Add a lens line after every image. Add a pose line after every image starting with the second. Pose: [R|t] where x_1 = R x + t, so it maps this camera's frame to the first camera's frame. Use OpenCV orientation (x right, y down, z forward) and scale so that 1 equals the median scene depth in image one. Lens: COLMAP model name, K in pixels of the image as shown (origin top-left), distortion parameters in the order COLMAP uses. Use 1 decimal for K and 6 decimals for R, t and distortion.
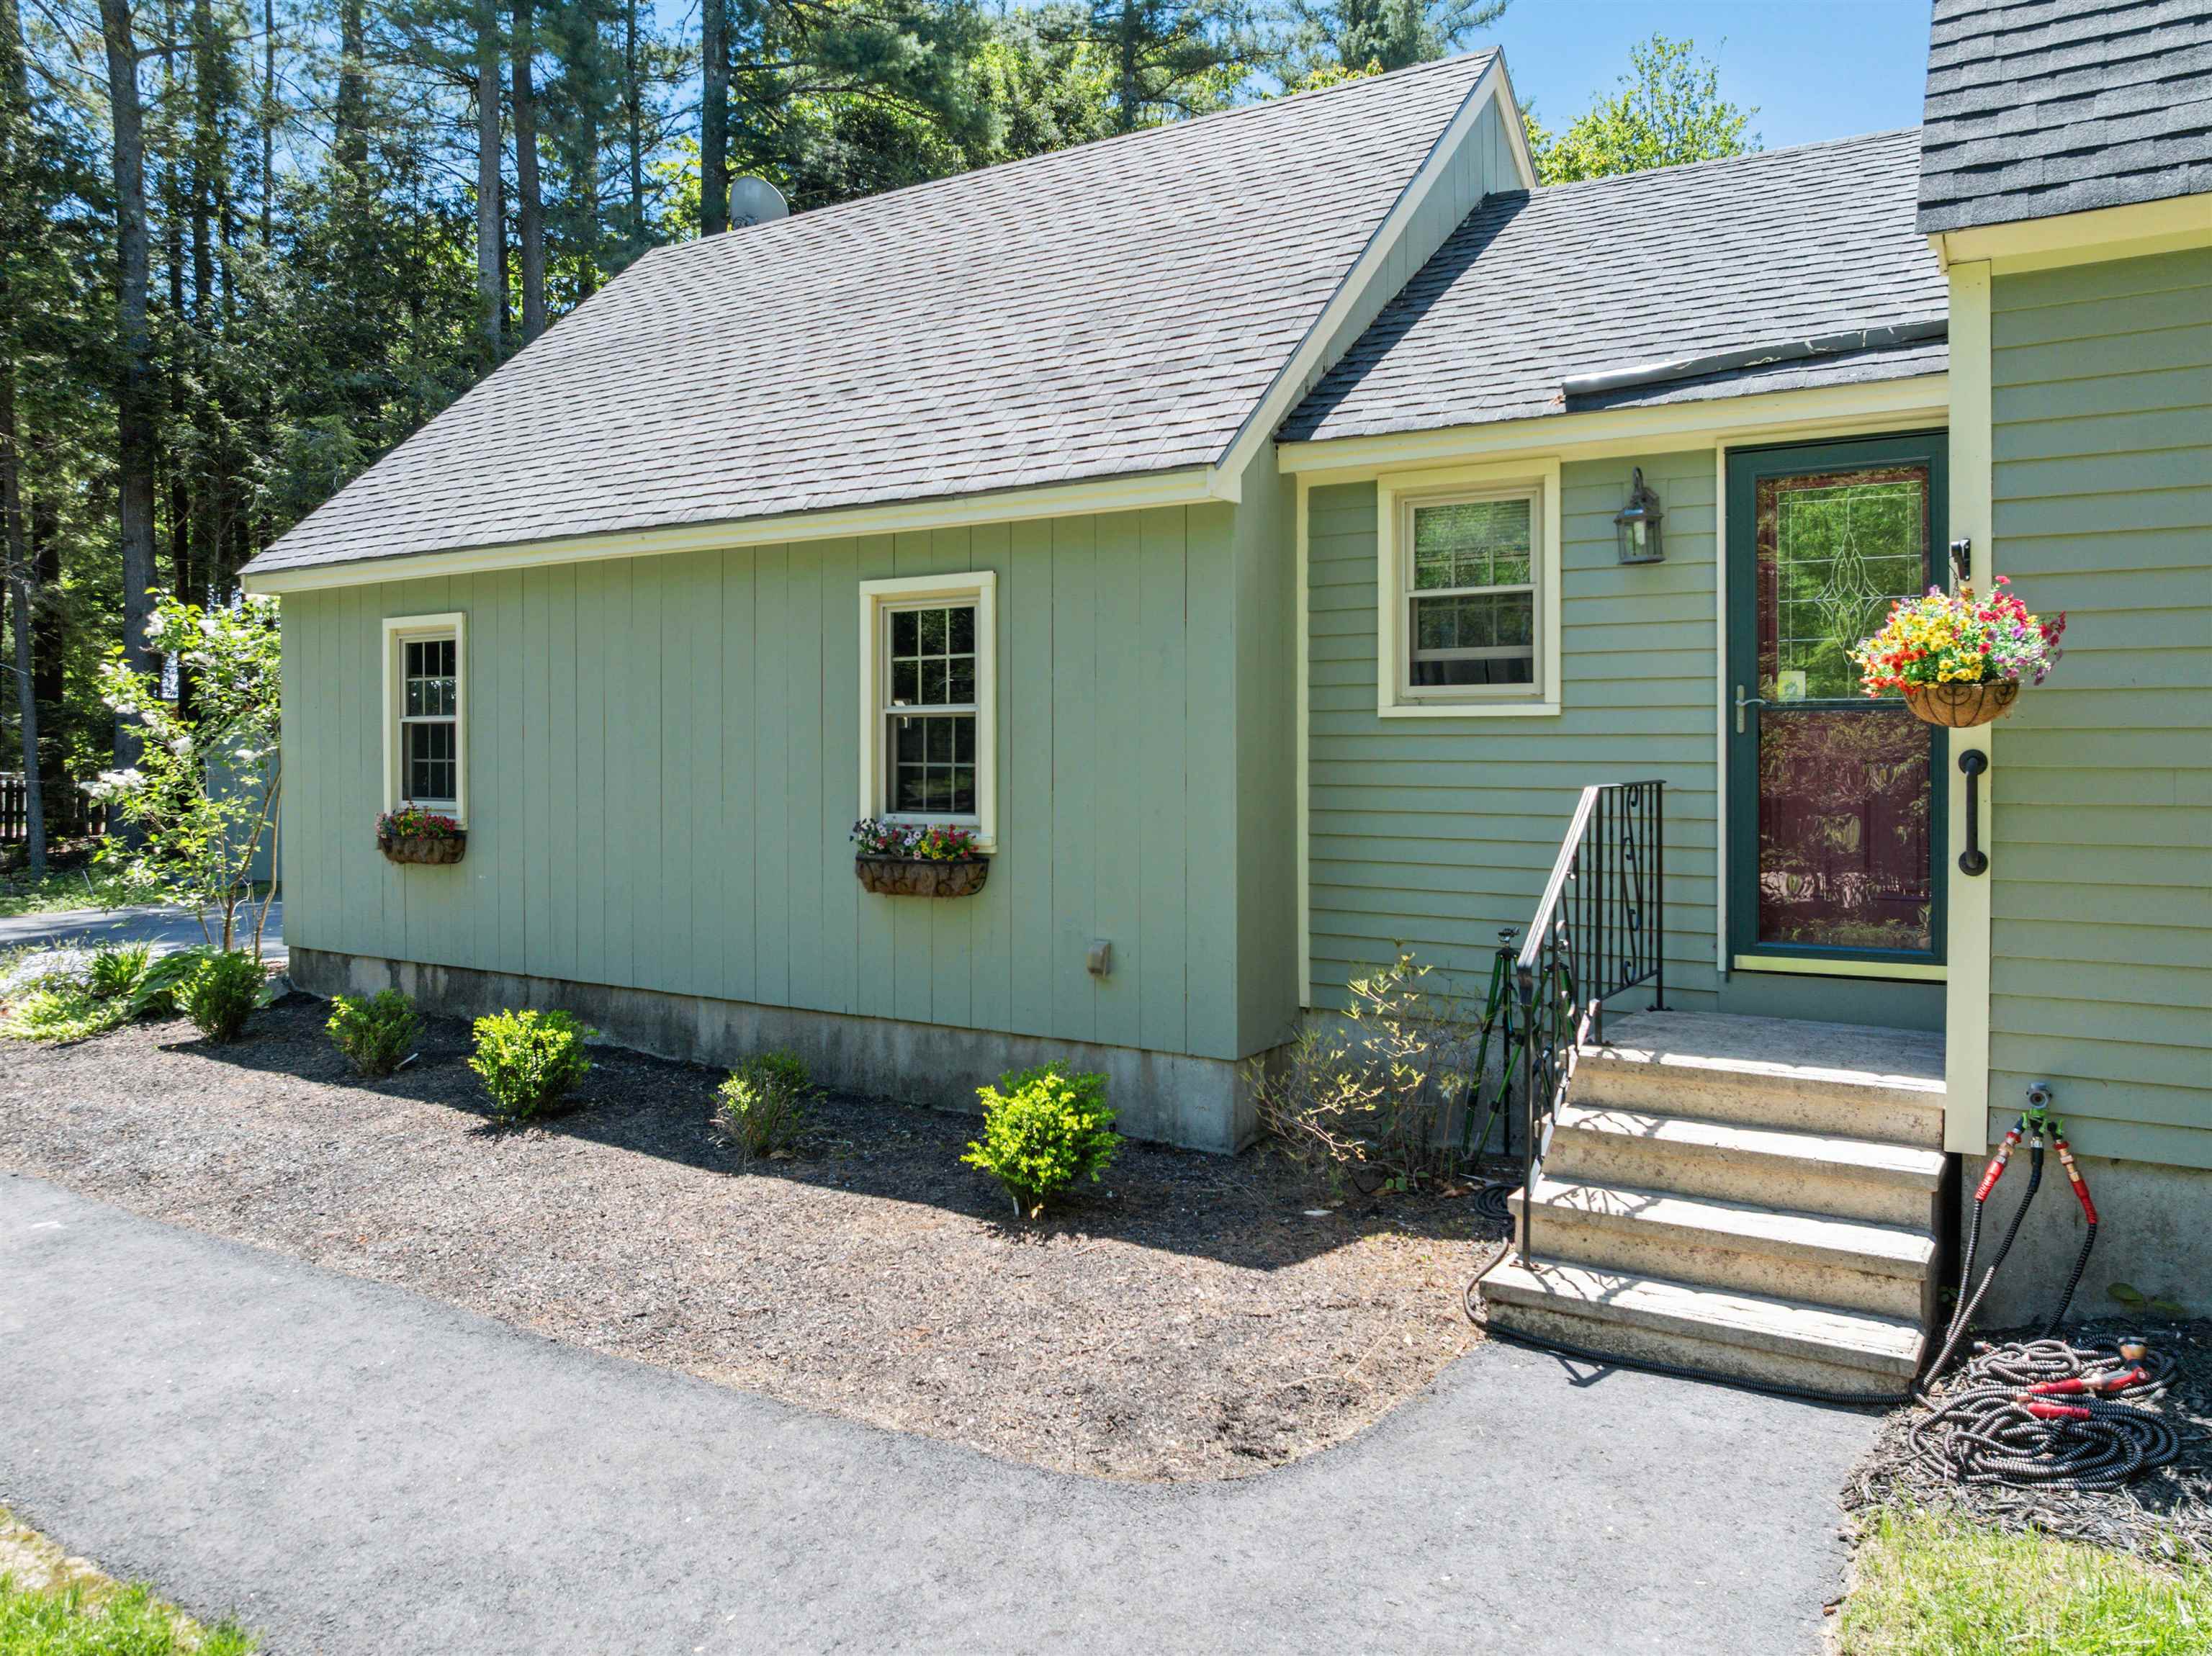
lens RADIAL K [[1573.2, 0, 1112.6], [0, 1573.2, 761.2], [0, 0, 1]] dist [-0.008141, -0.027638]
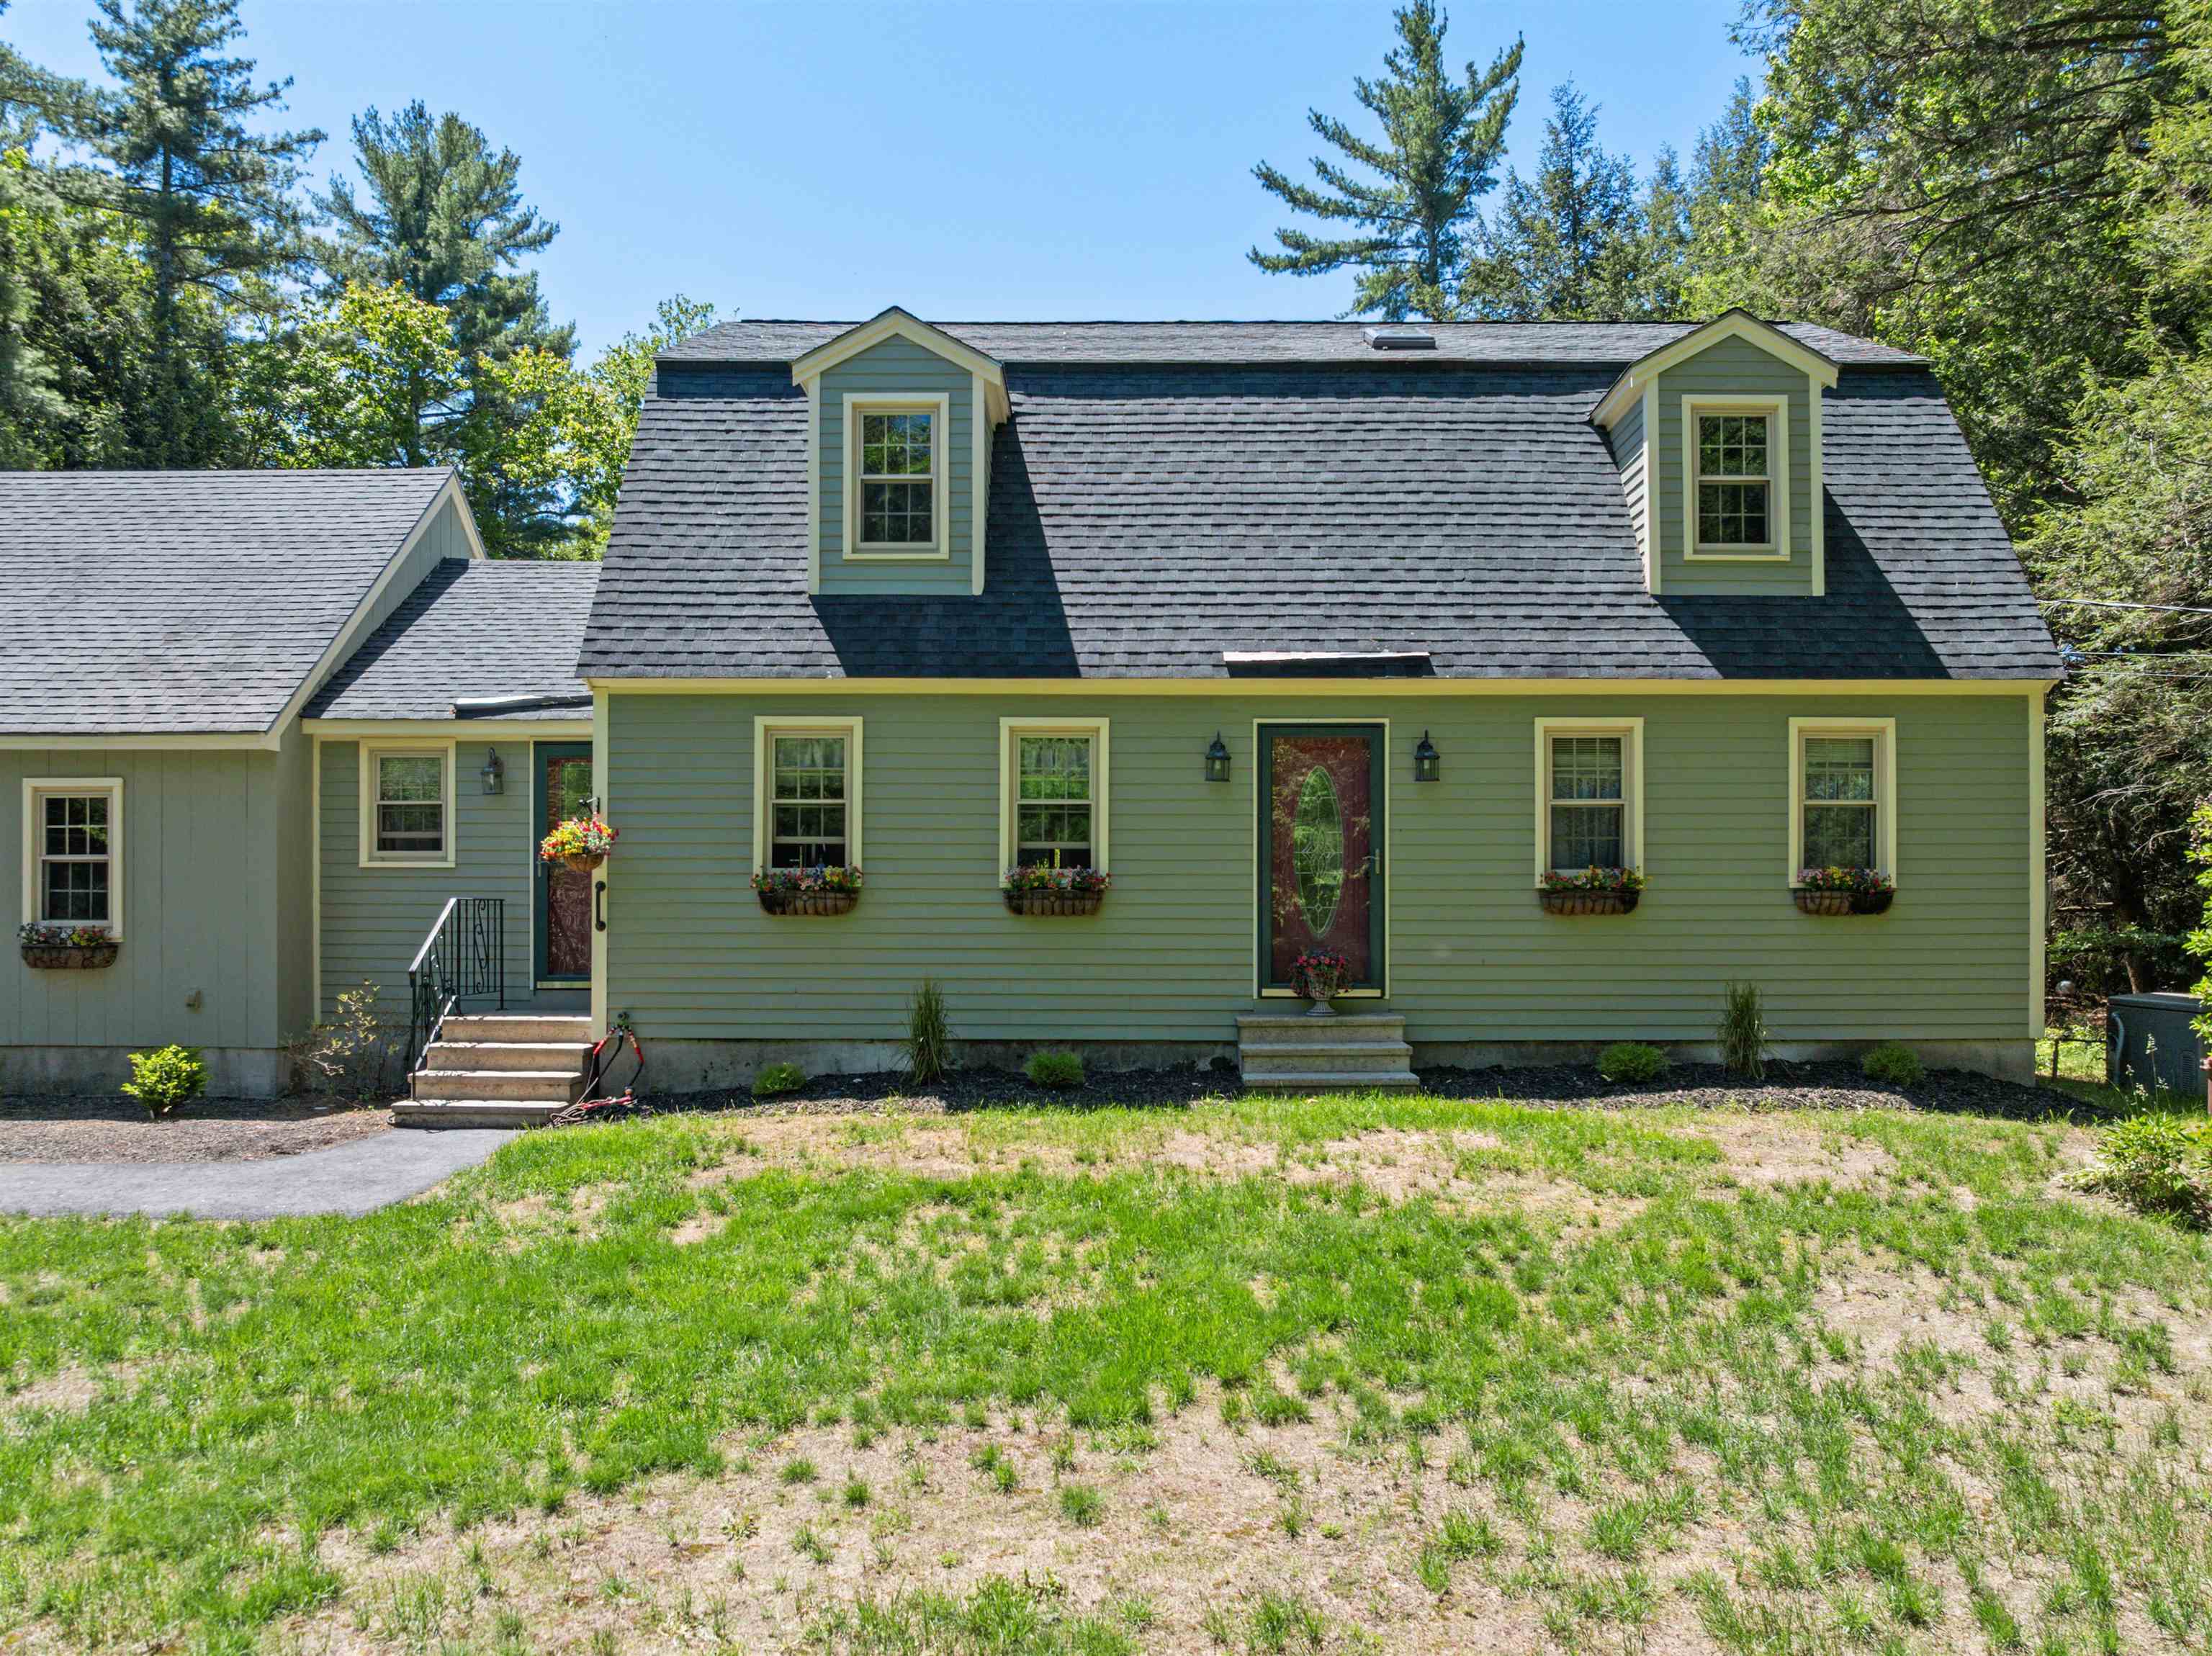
lens RADIAL K [[1588.3, 0, 1098.6], [0, 1588.3, 926.8], [0, 0, 1]] dist [-0.020247, -0.026130]
pose [[0.846092, 0.001581, 0.533035, -0.084286], [0.000750, 0.999991, -0.004157, 0.048710], [-0.533037, 0.003917, 0.846083, -0.999651]]
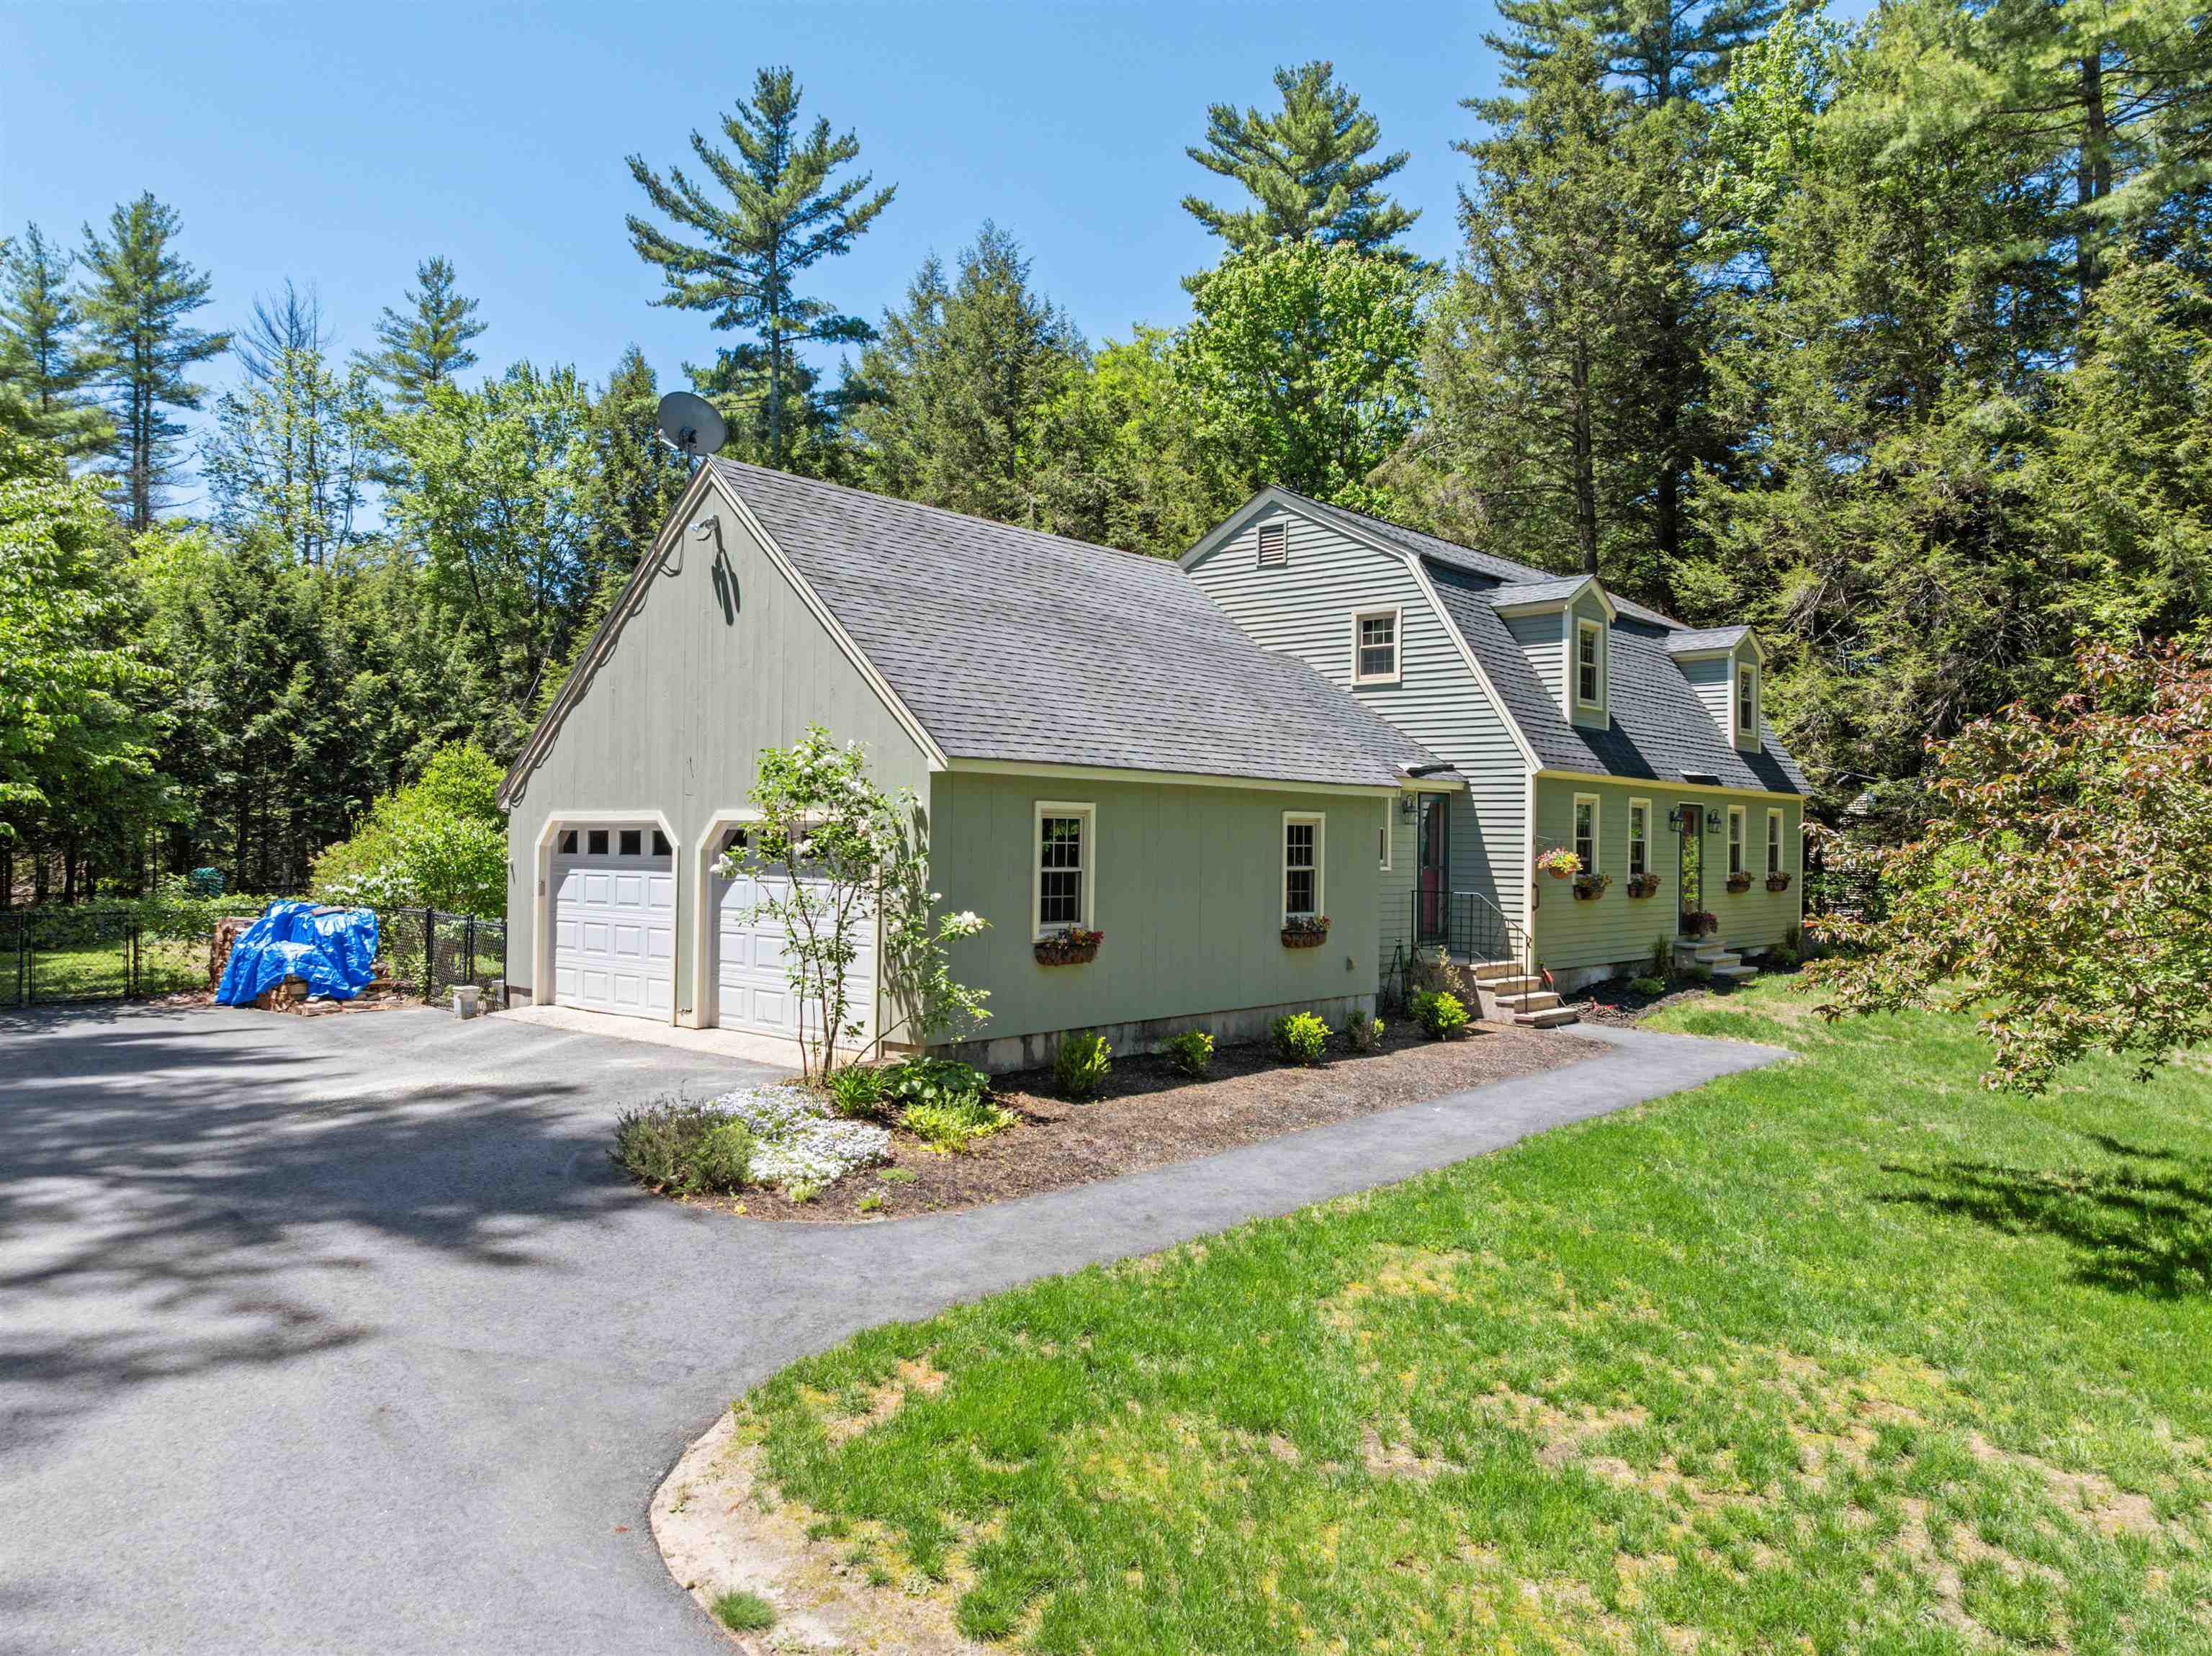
lens RADIAL K [[1550.7, 0, 1101.3], [0, 1550.7, 851.9], [0, 0, 1]] dist [-0.046311, -0.004797]
pose [[0.158000, -0.004284, 0.987430, -2.482557], [-0.008605, 0.999947, 0.005715, -0.069155], [-0.987402, -0.009400, 0.157955, 0.947998]]
